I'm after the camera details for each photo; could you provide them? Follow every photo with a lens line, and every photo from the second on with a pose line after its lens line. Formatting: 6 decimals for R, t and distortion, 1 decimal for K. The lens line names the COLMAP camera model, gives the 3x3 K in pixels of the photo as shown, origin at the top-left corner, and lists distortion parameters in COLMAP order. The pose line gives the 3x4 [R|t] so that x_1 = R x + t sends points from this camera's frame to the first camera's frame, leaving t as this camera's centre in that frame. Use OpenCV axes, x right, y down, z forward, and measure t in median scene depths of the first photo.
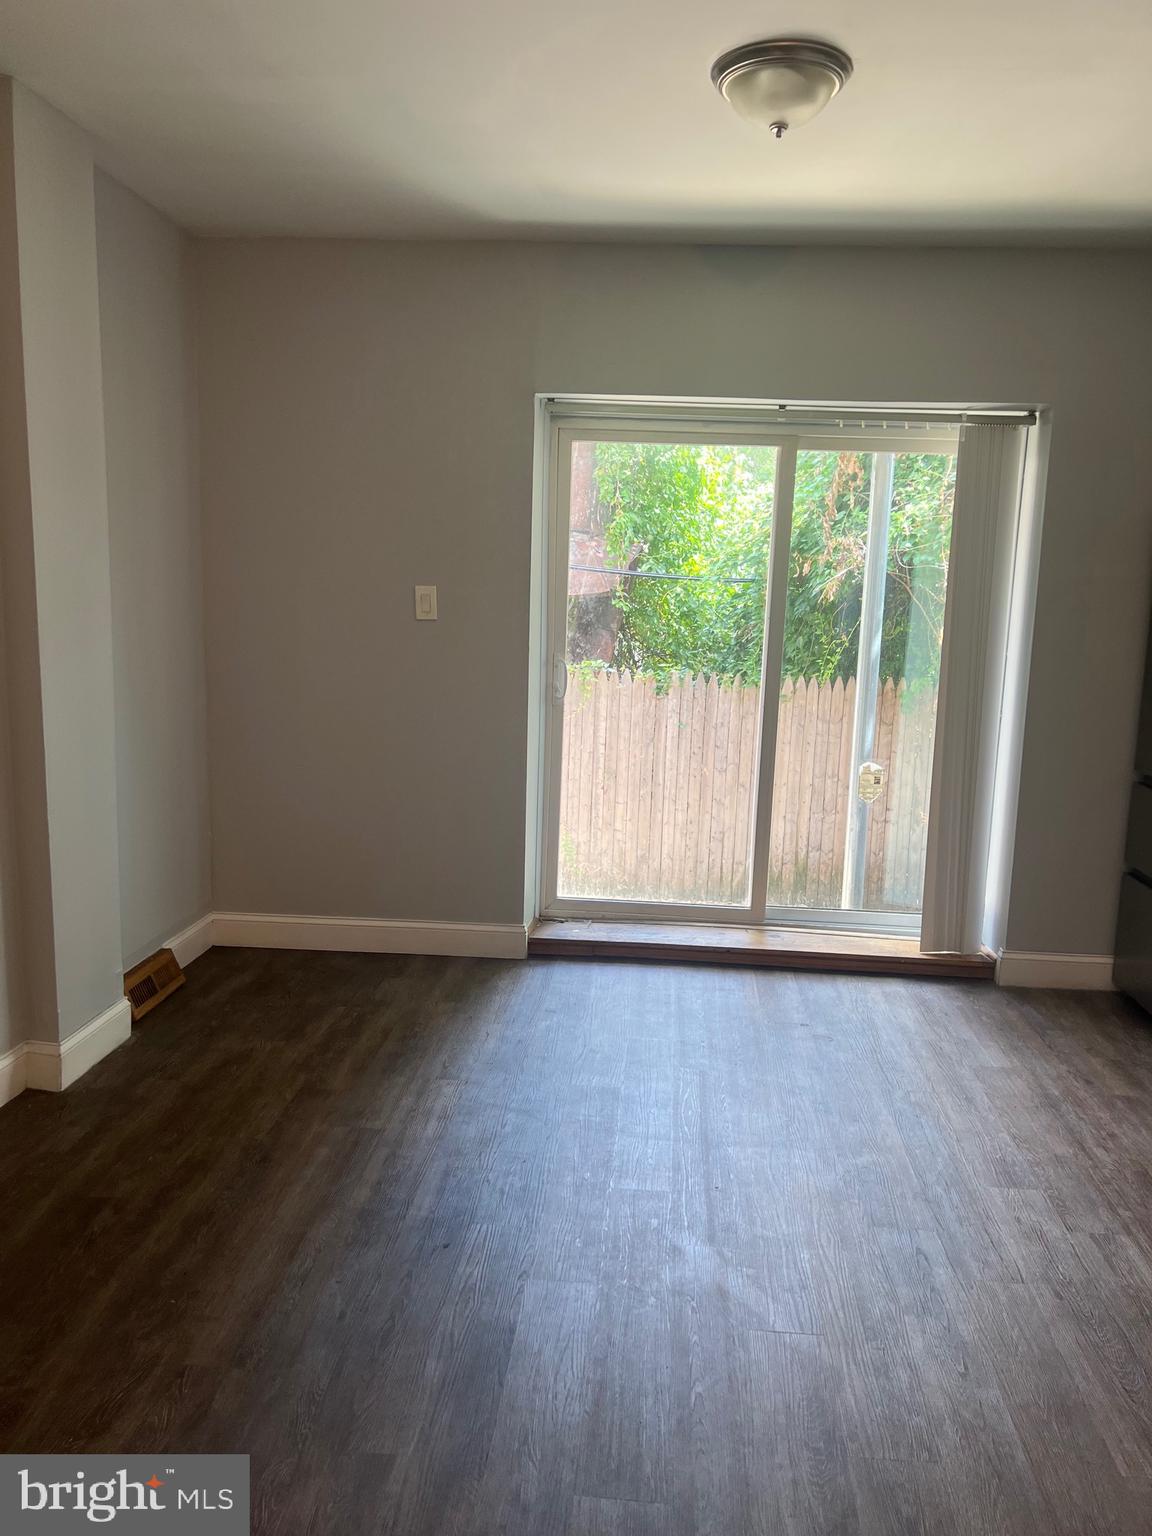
lens RADIAL K [[1162.0, 0, 576.0], [0, 1162.0, 768.0], [0, 0, 1]] dist [0.058020, -0.071436]
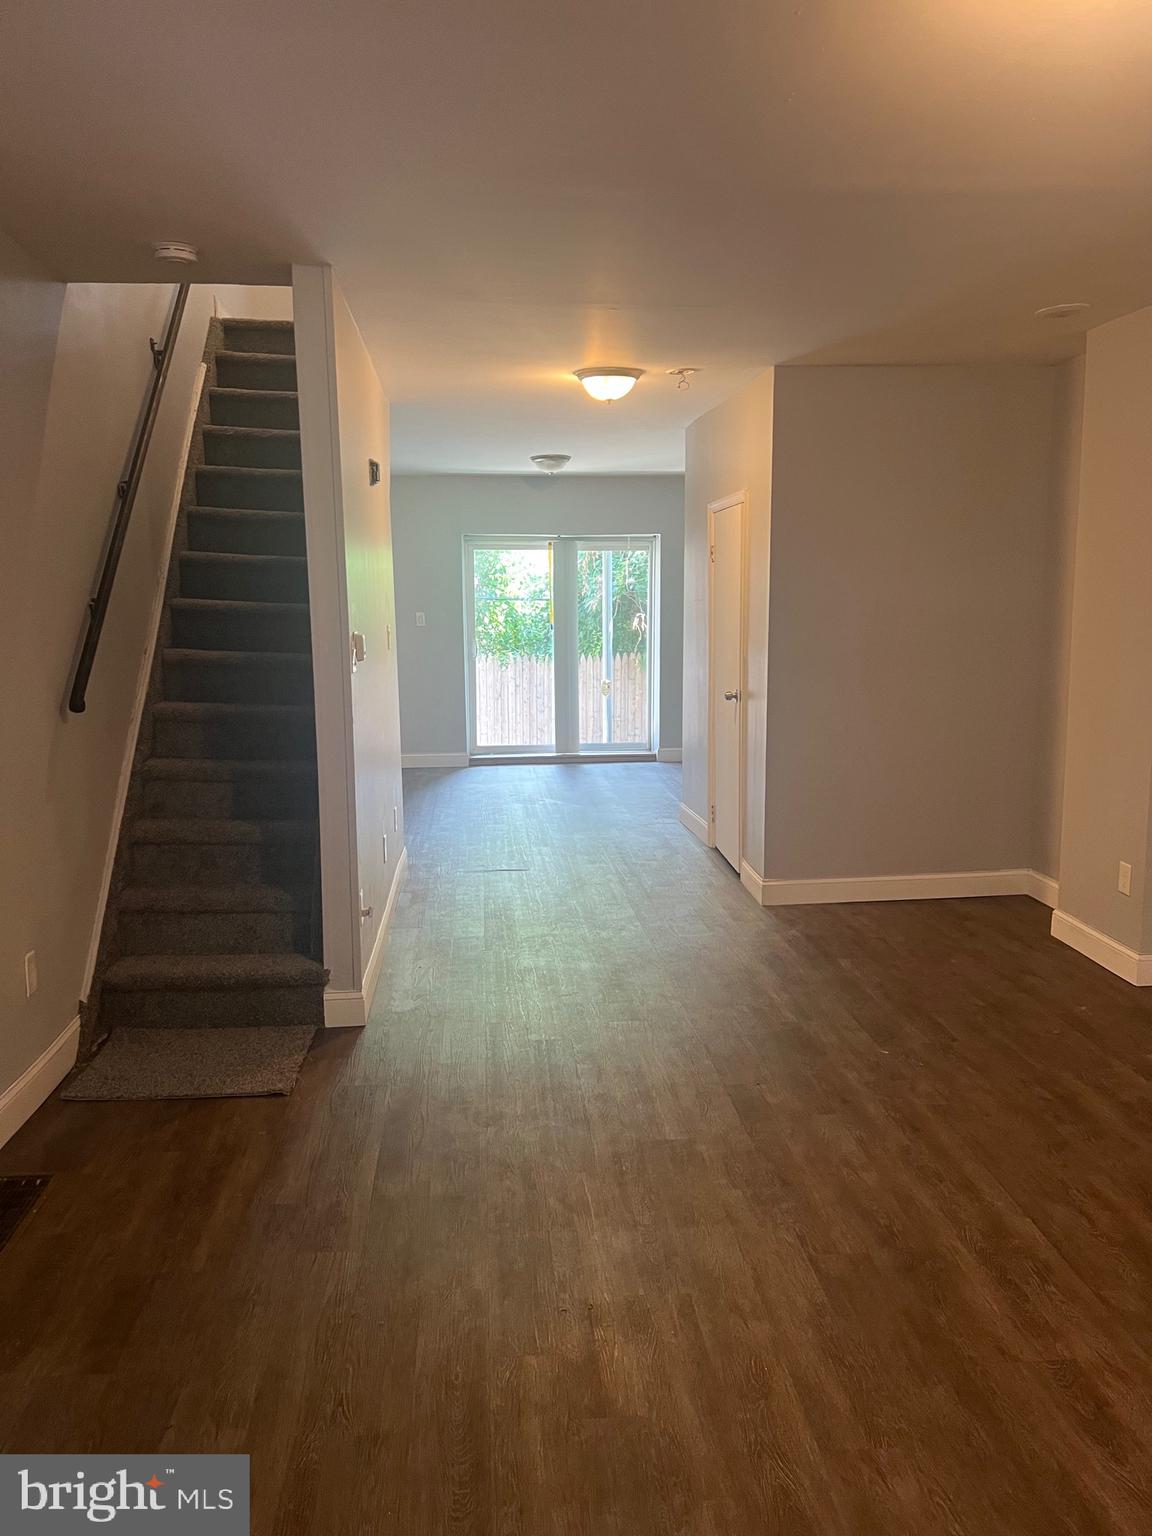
lens RADIAL K [[1162.0, 0, 576.0], [0, 1162.0, 768.0], [0, 0, 1]] dist [0.058020, -0.071436]
pose [[0.984855, -0.059982, 0.162676, -0.136842], [0.061447, 0.998102, -0.003981, 0.120807], [-0.162129, 0.013917, 0.986671, -0.884364]]
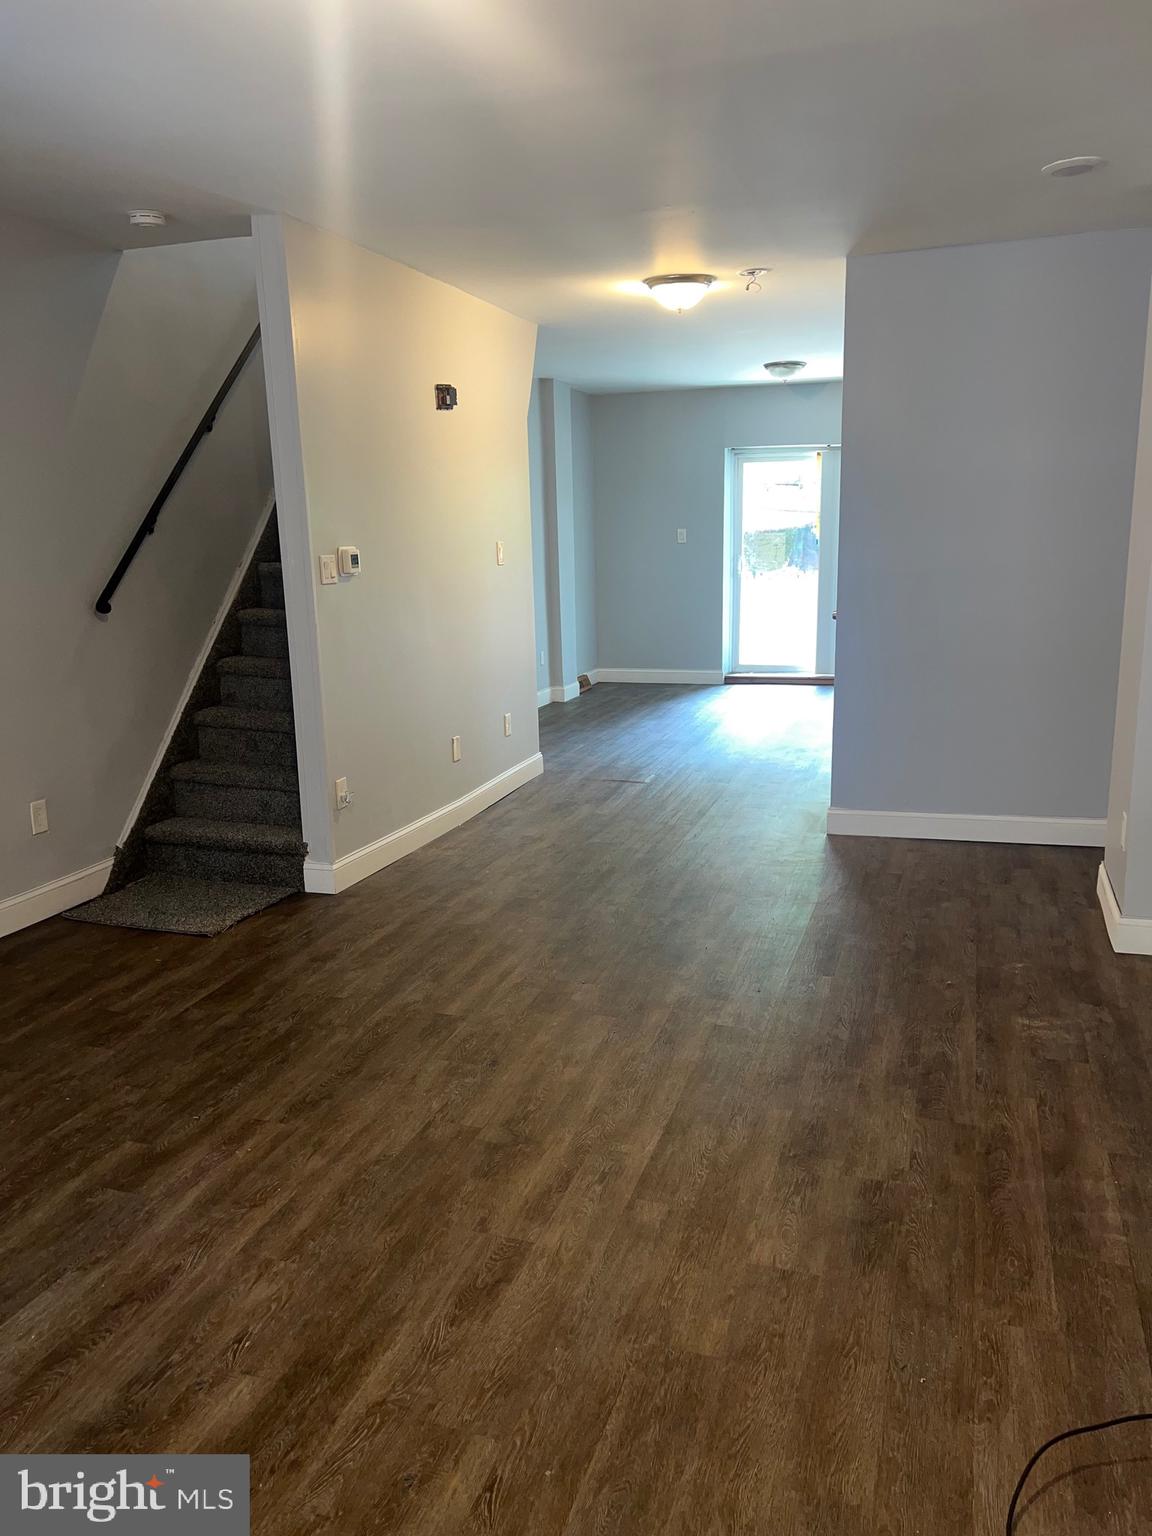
lens RADIAL K [[1174.8, 0, 582.8], [0, 1174.8, 772.2], [0, 0, 1]] dist [0.053880, -0.004713]
pose [[0.972253, 0.001862, -0.233925, 0.154410], [0.010677, 0.998573, 0.052323, 0.137185], [0.233689, -0.053369, 0.970846, -0.911155]]
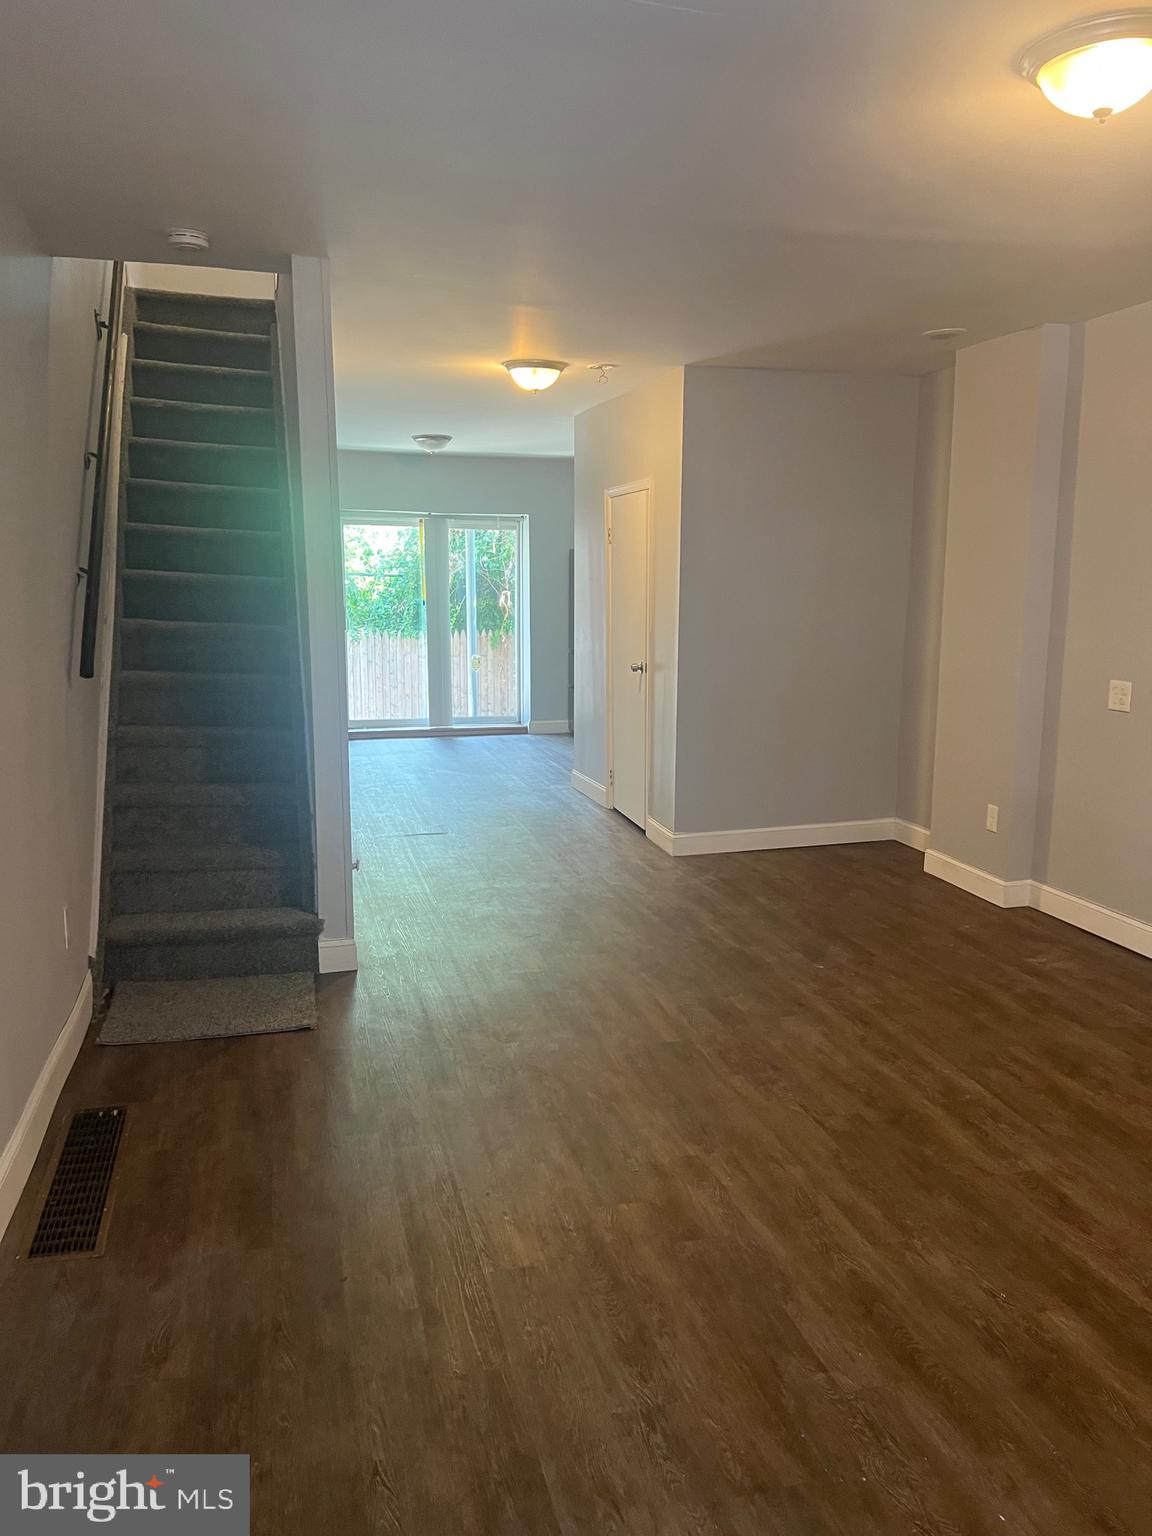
lens RADIAL K [[1158.4, 0, 599.7], [0, 1158.4, 774.7], [0, 0, 1]] dist [0.085608, -0.137080]
pose [[0.935992, -0.081305, 0.342503, -0.241875], [0.074764, 0.996679, 0.032281, 0.125278], [-0.343990, -0.004608, 0.938962, -0.925895]]
